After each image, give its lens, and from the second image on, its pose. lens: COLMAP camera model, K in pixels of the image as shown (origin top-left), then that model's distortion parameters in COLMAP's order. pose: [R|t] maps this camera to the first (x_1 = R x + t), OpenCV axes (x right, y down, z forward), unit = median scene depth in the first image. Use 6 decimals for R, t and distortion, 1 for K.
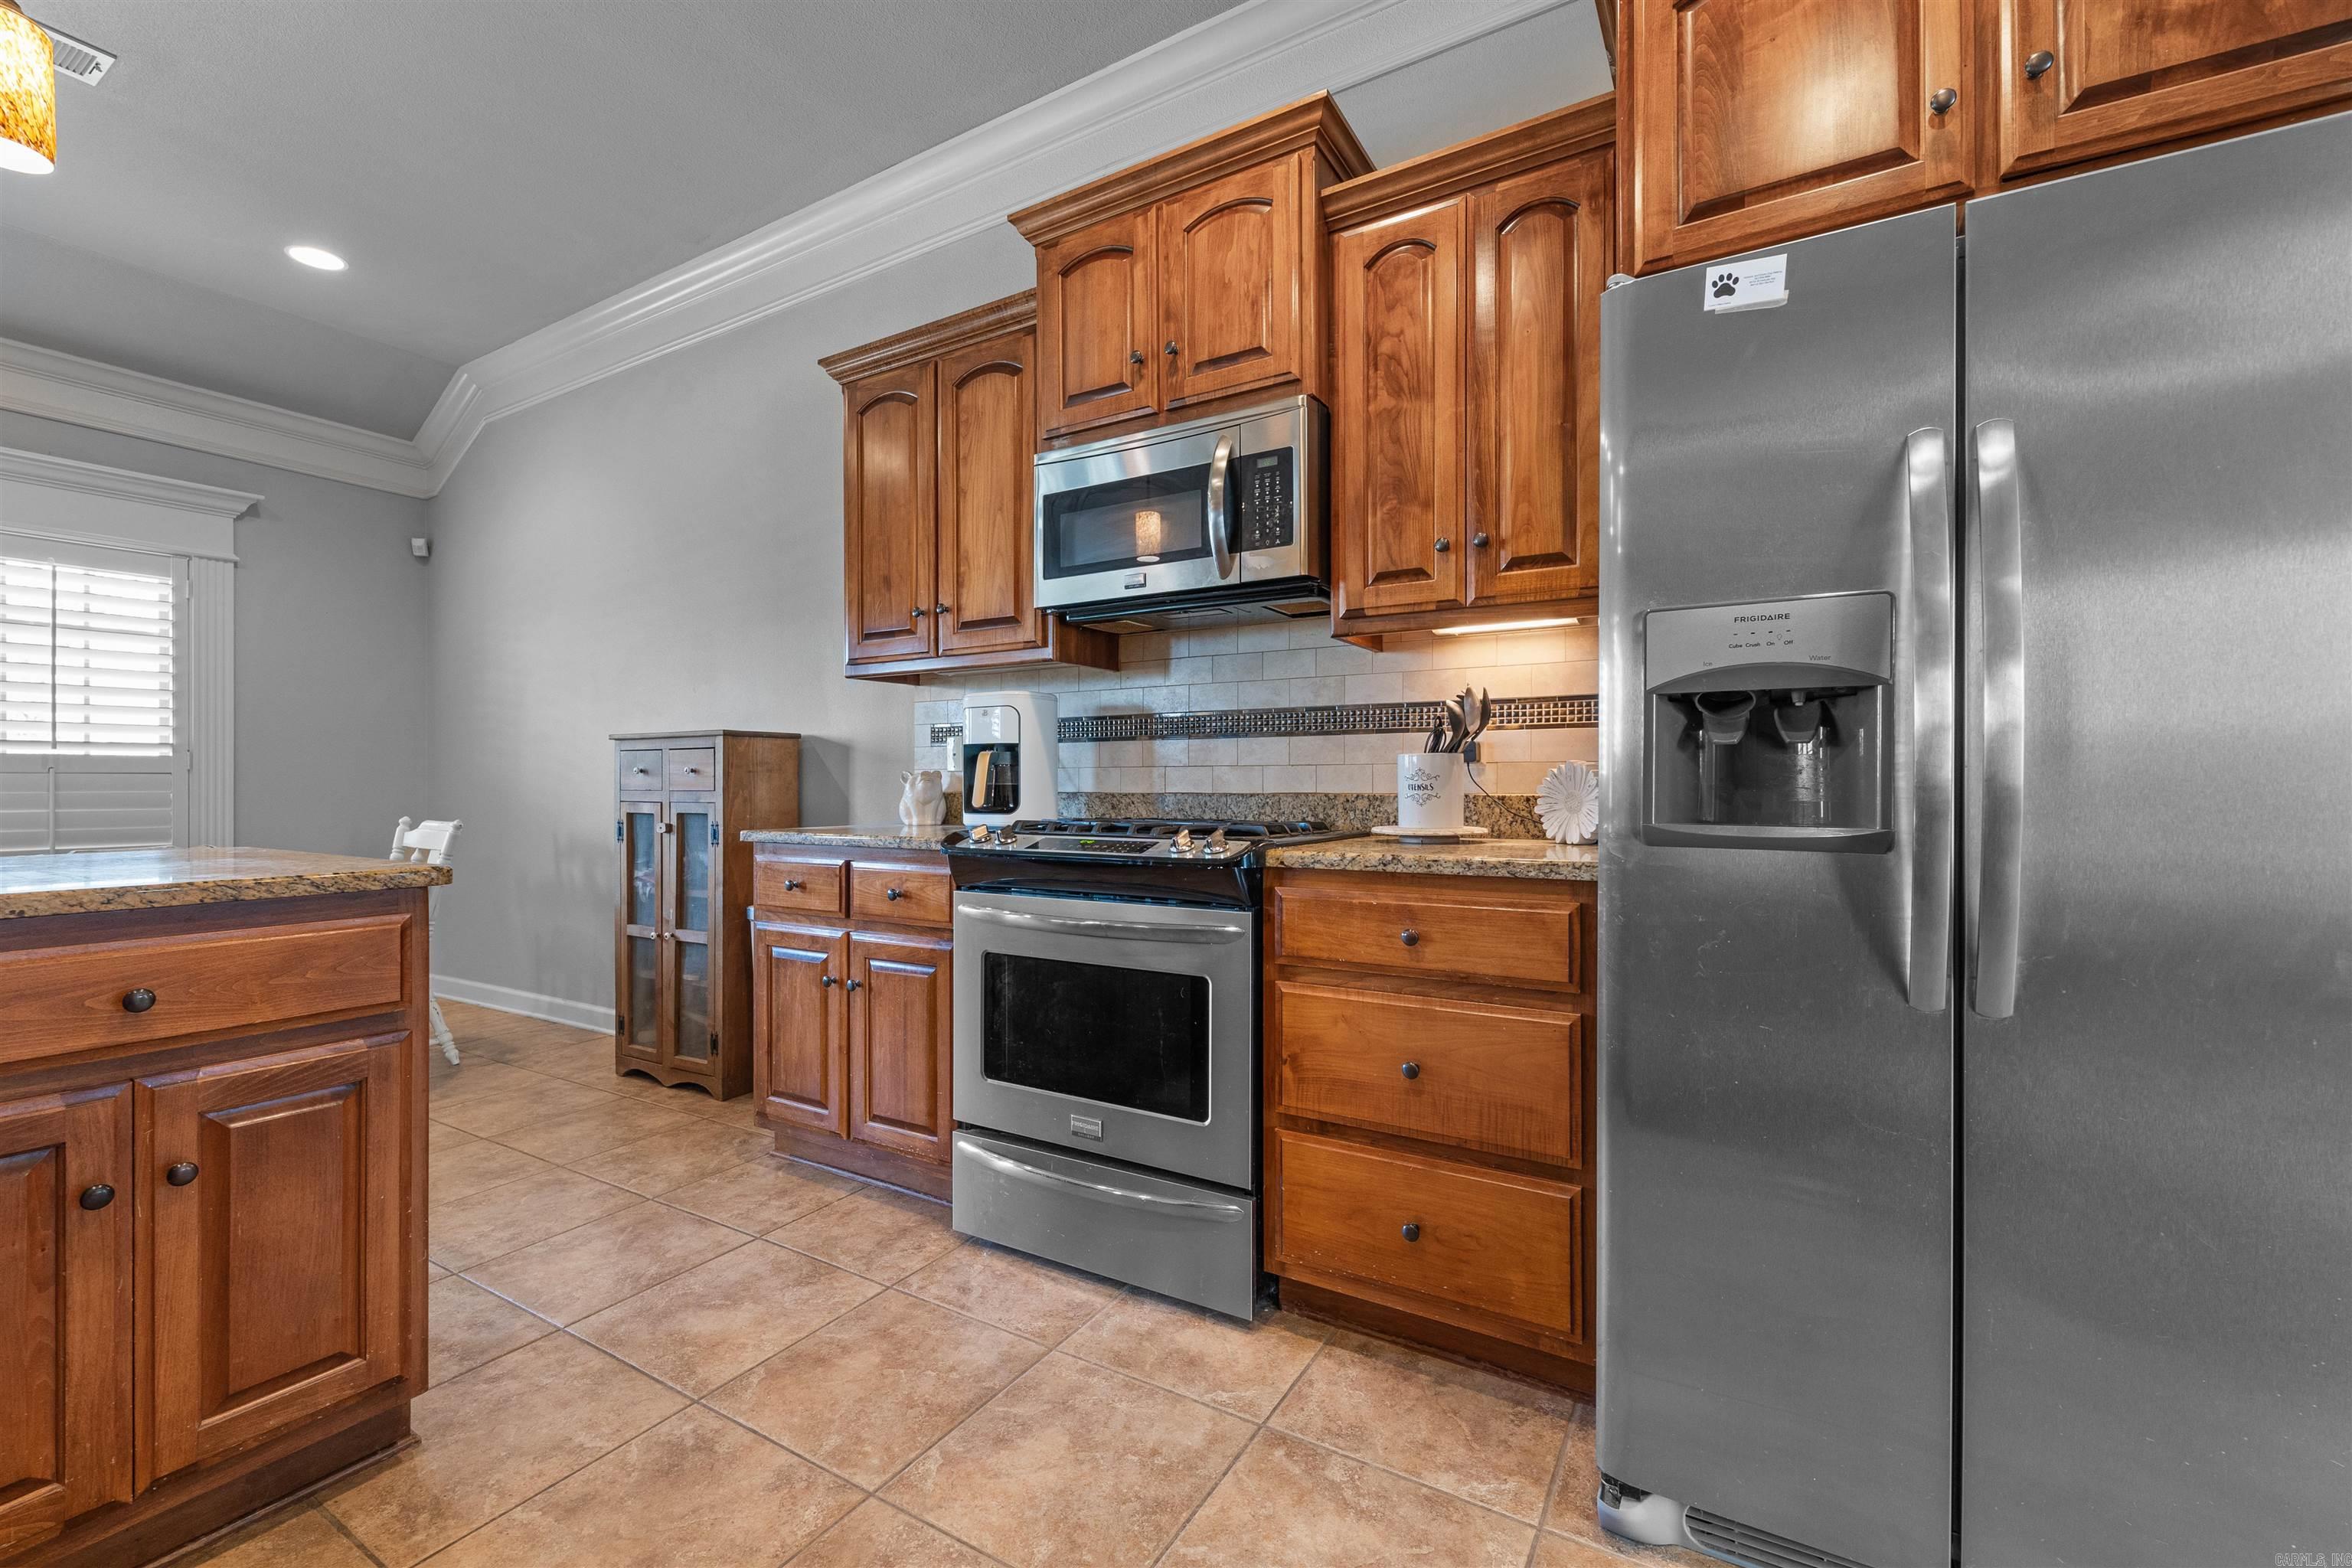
lens RADIAL K [[967.8, 0, 1167.5], [0, 967.8, 784.6], [0, 0, 1]] dist [0.003049, 0.000068]
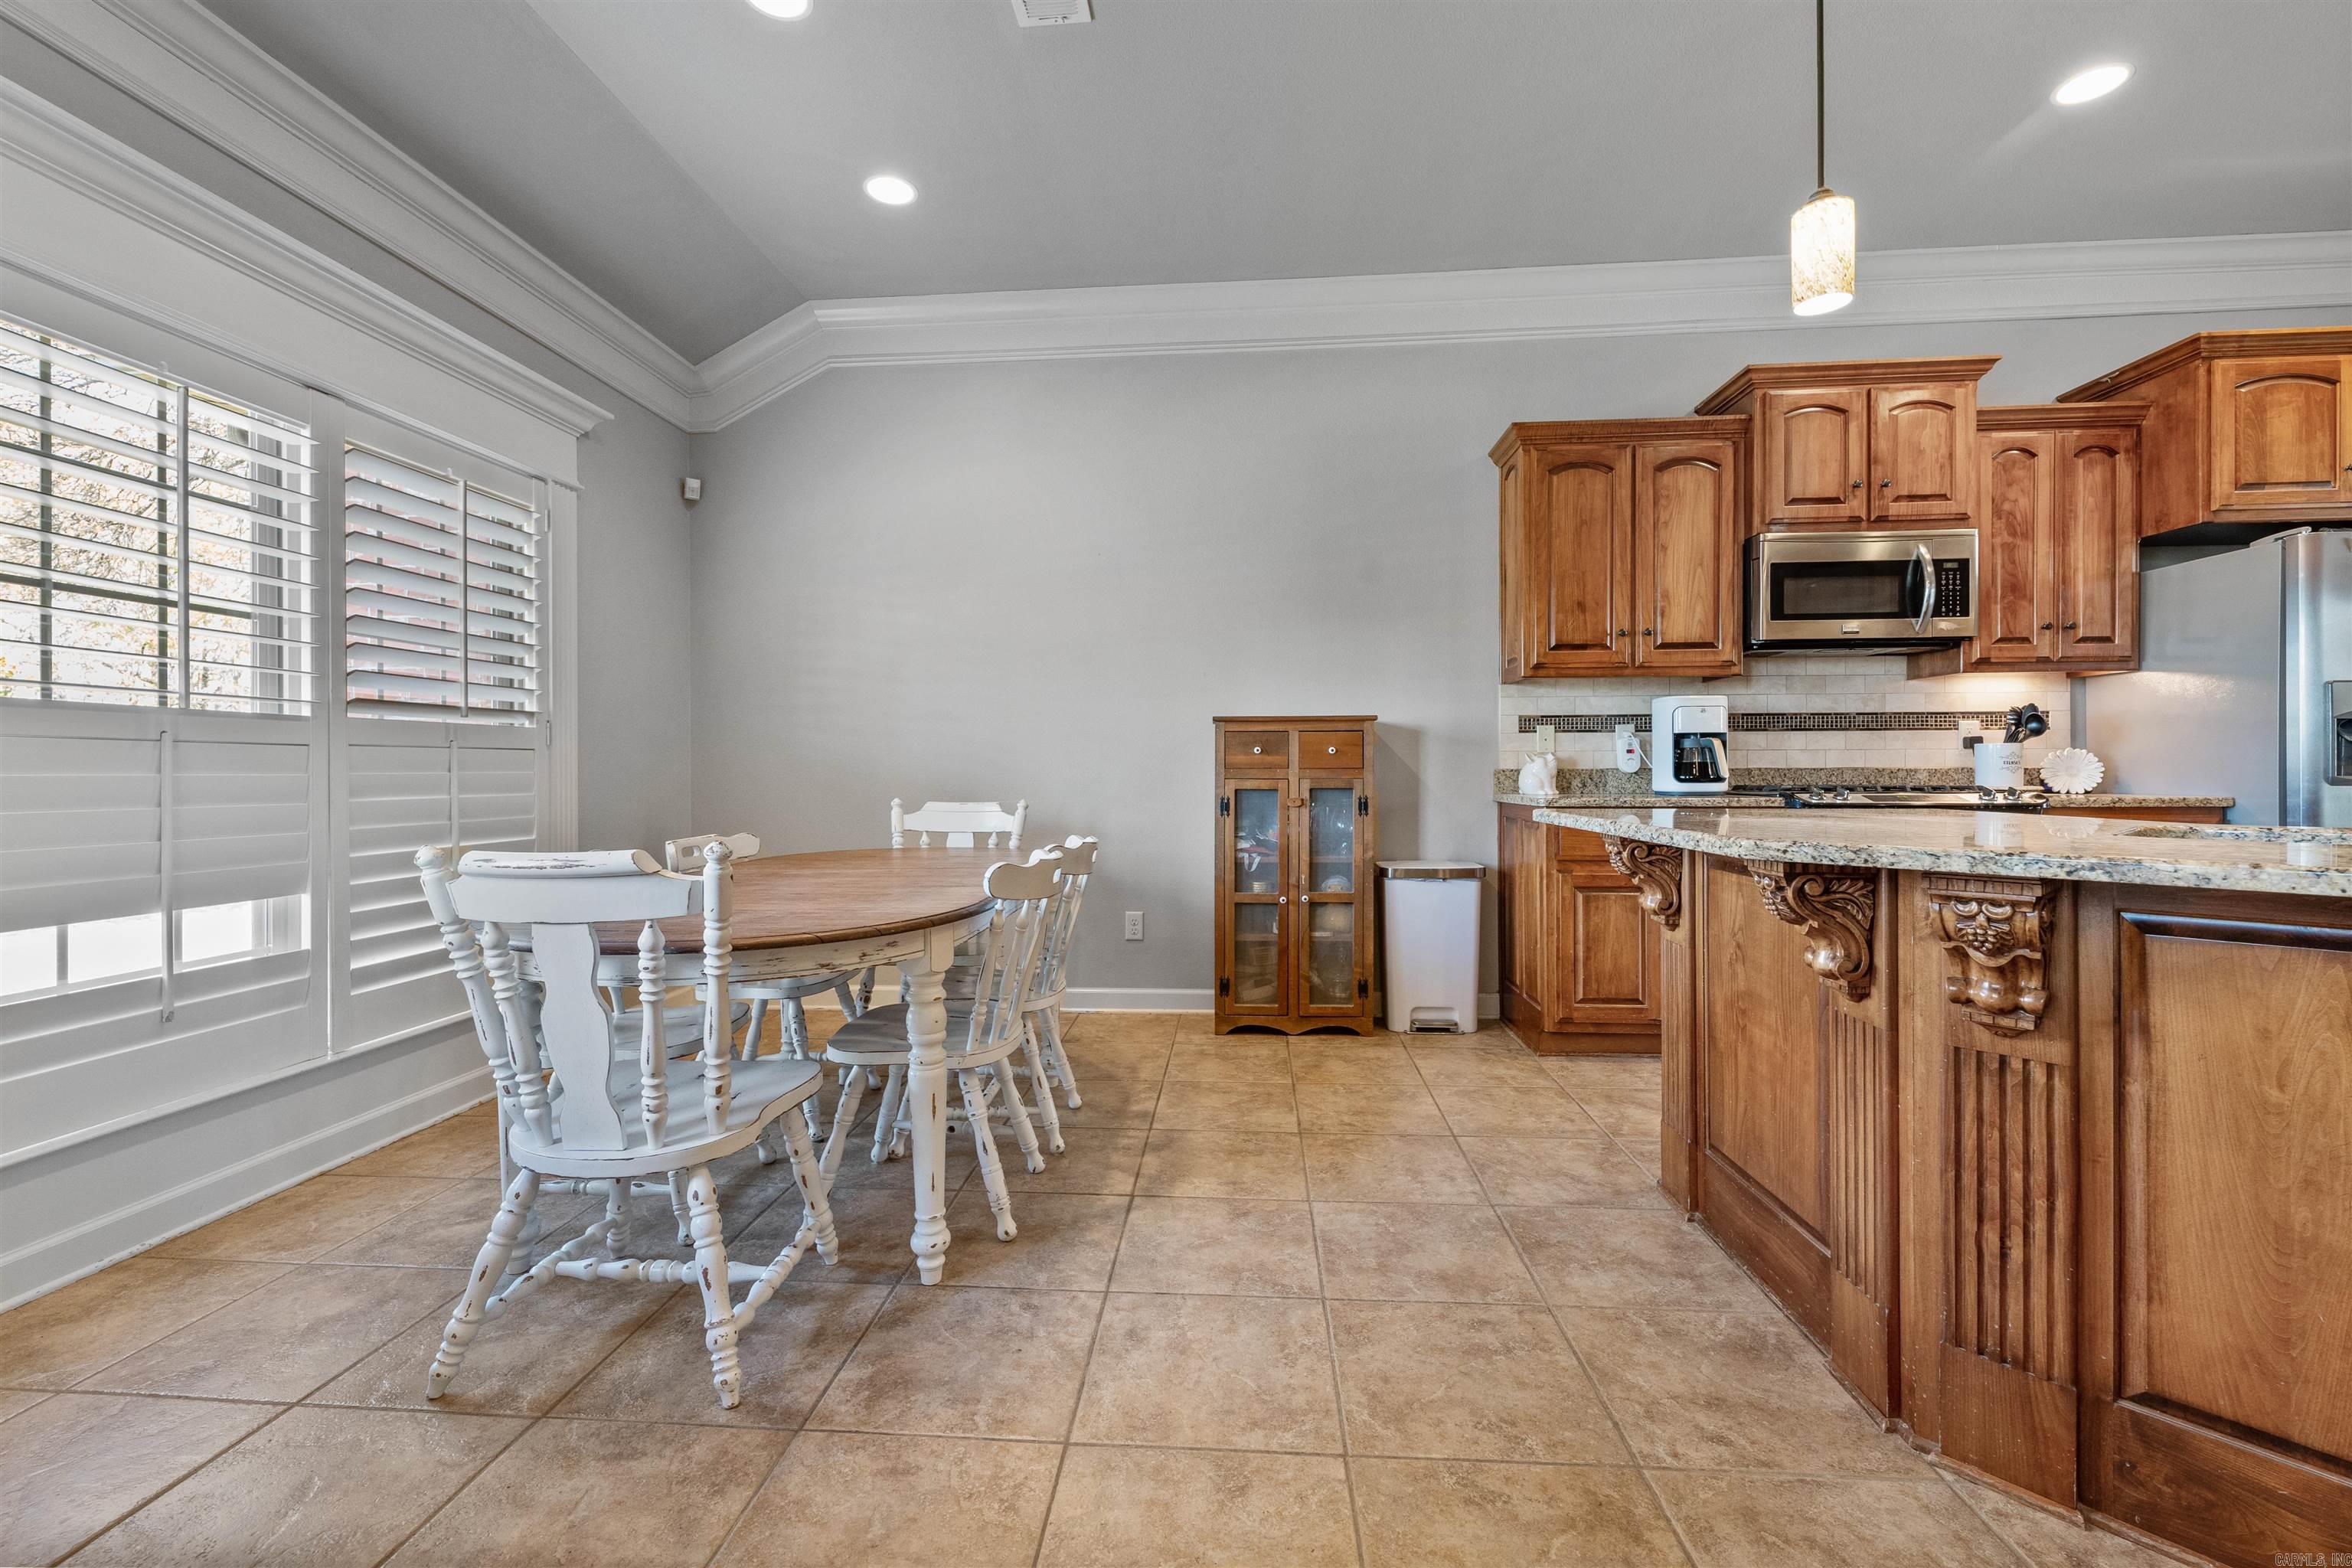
lens RADIAL K [[984.9, 0, 1167.4], [0, 984.9, 770.6], [0, 0, 1]] dist [0.014635, -0.005913]
pose [[0.896155, -0.001034, 0.443739, -1.982258], [0.002371, 0.999994, -0.002458, 0.018584], [-0.443734, 0.003255, 0.896153, 0.086545]]
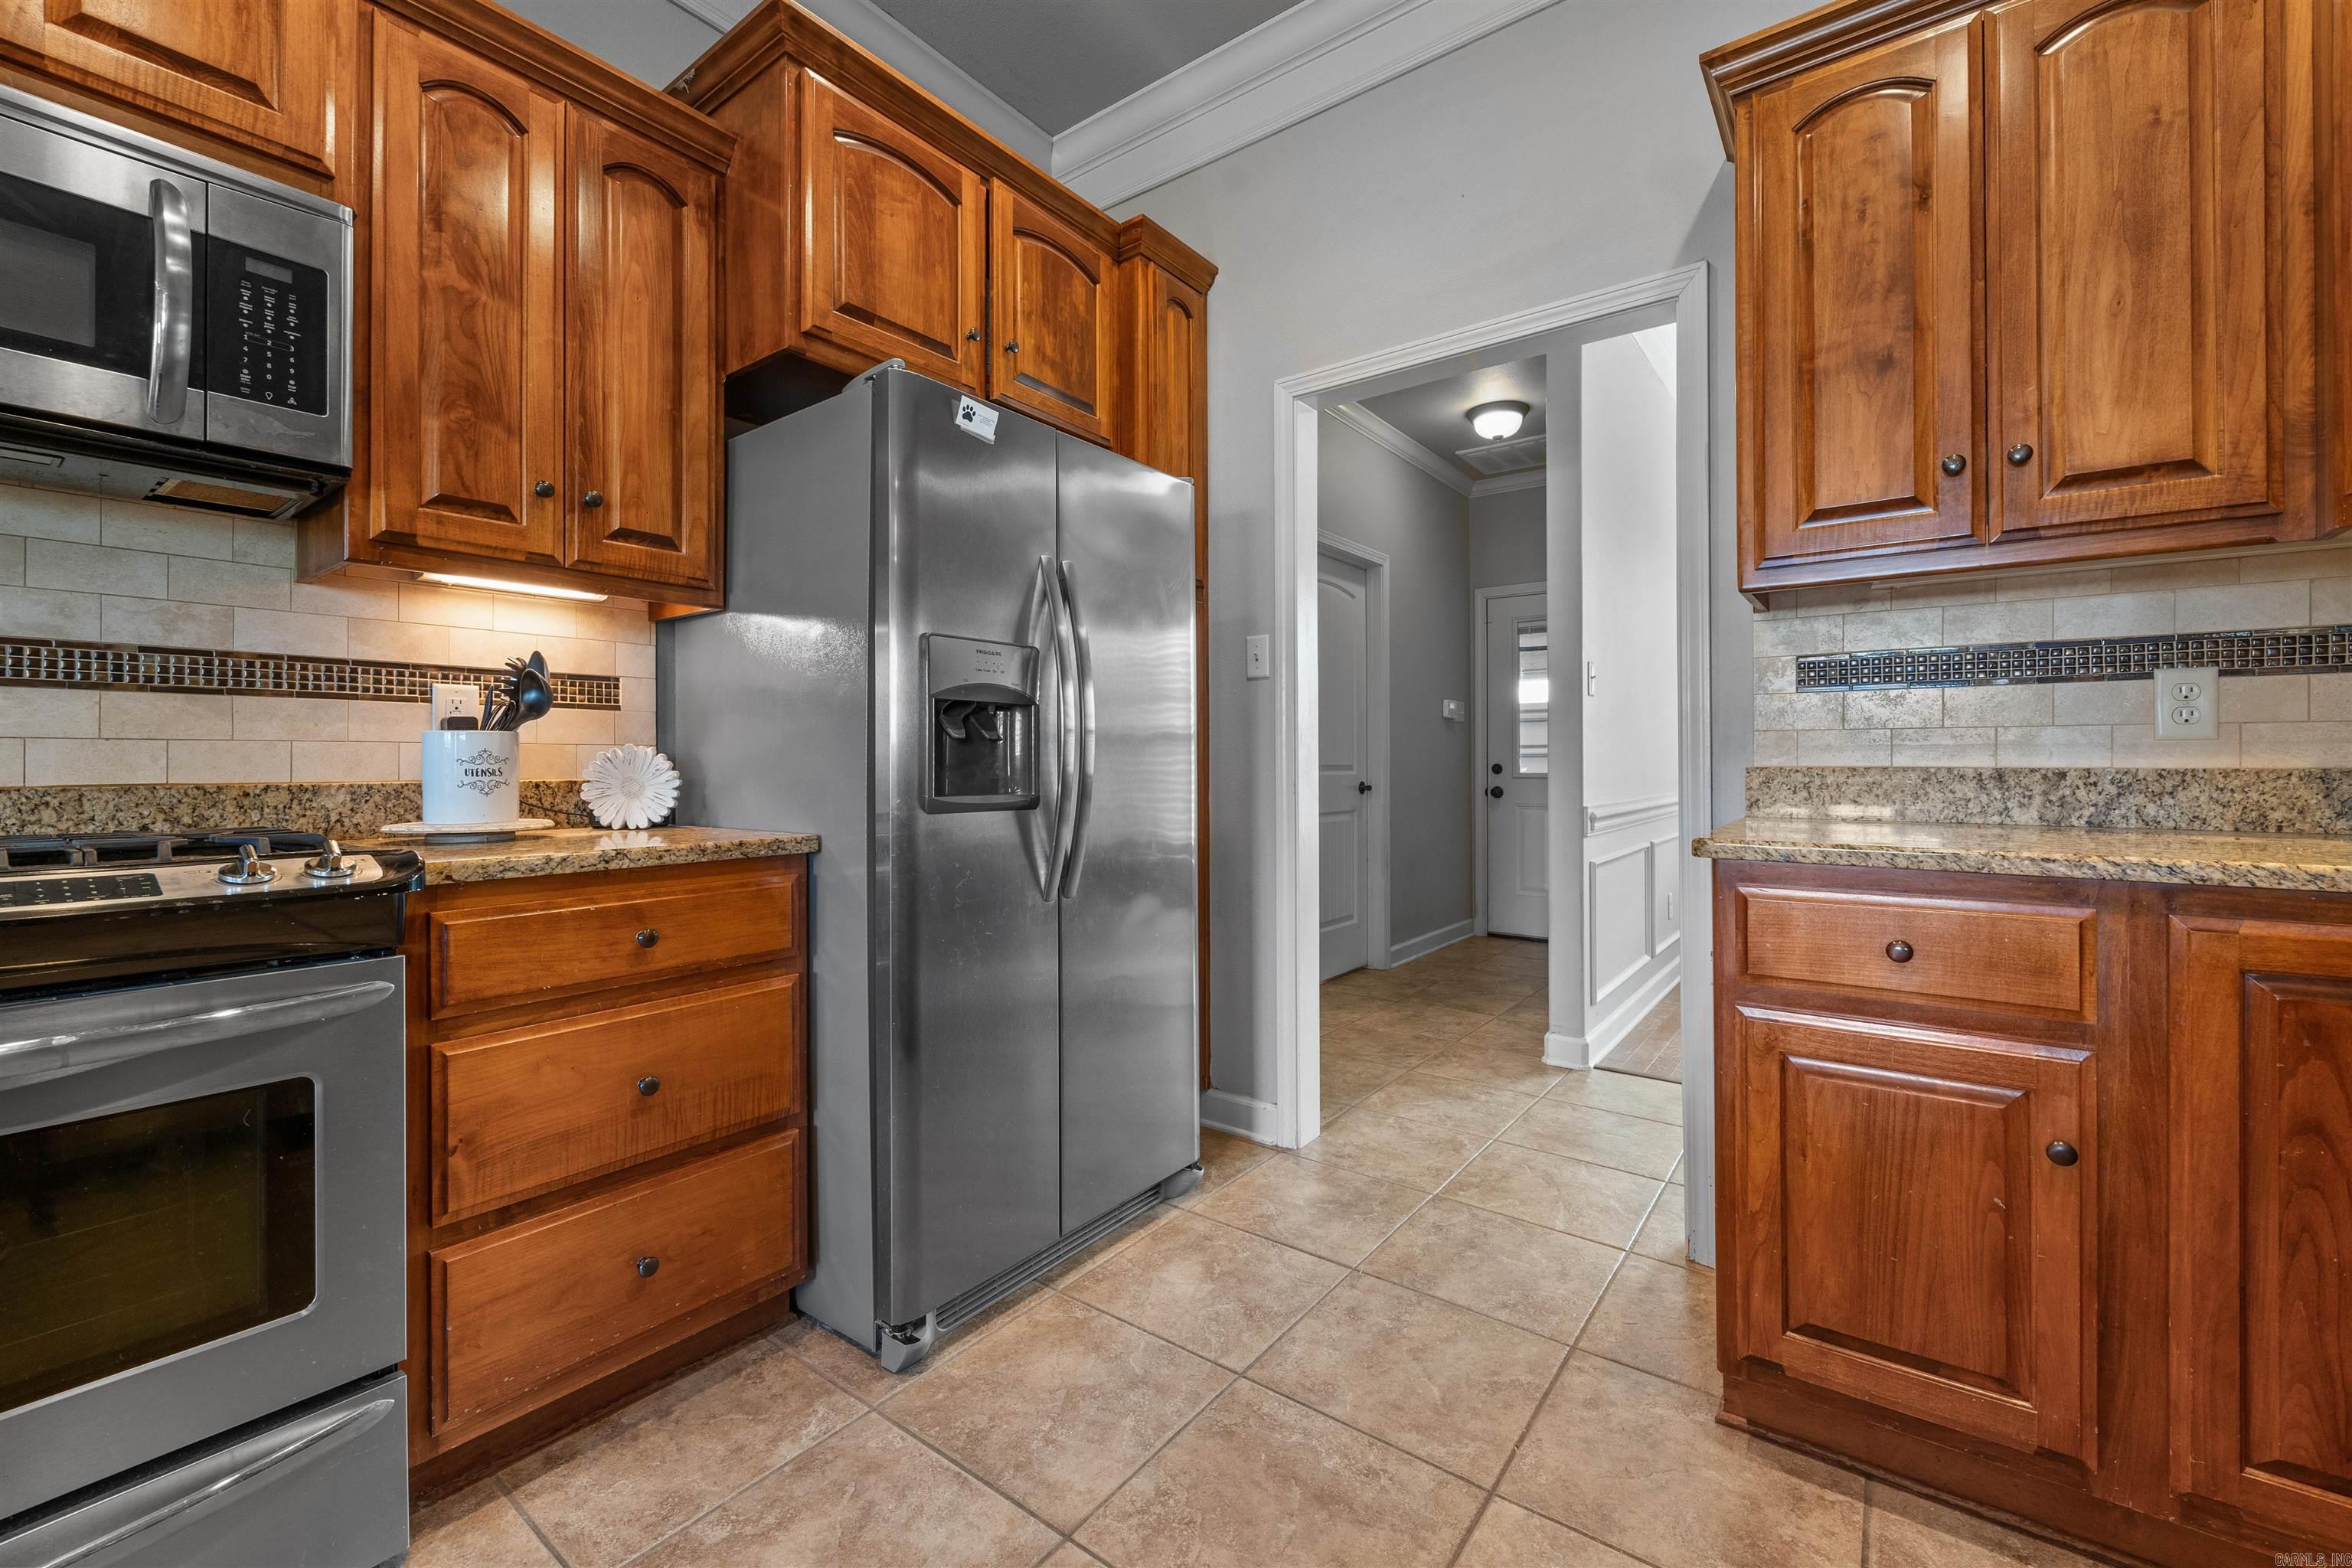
lens RADIAL K [[958.8, 0, 1172.9], [0, 958.8, 763.1], [0, 0, 1]] dist [0.002495, 0.000012]
pose [[0.106759, 0.002401, 0.994282, -0.503052], [0.004784, 0.999984, -0.002928, -0.000139], [-0.994273, 0.005070, 0.106745, 0.360460]]
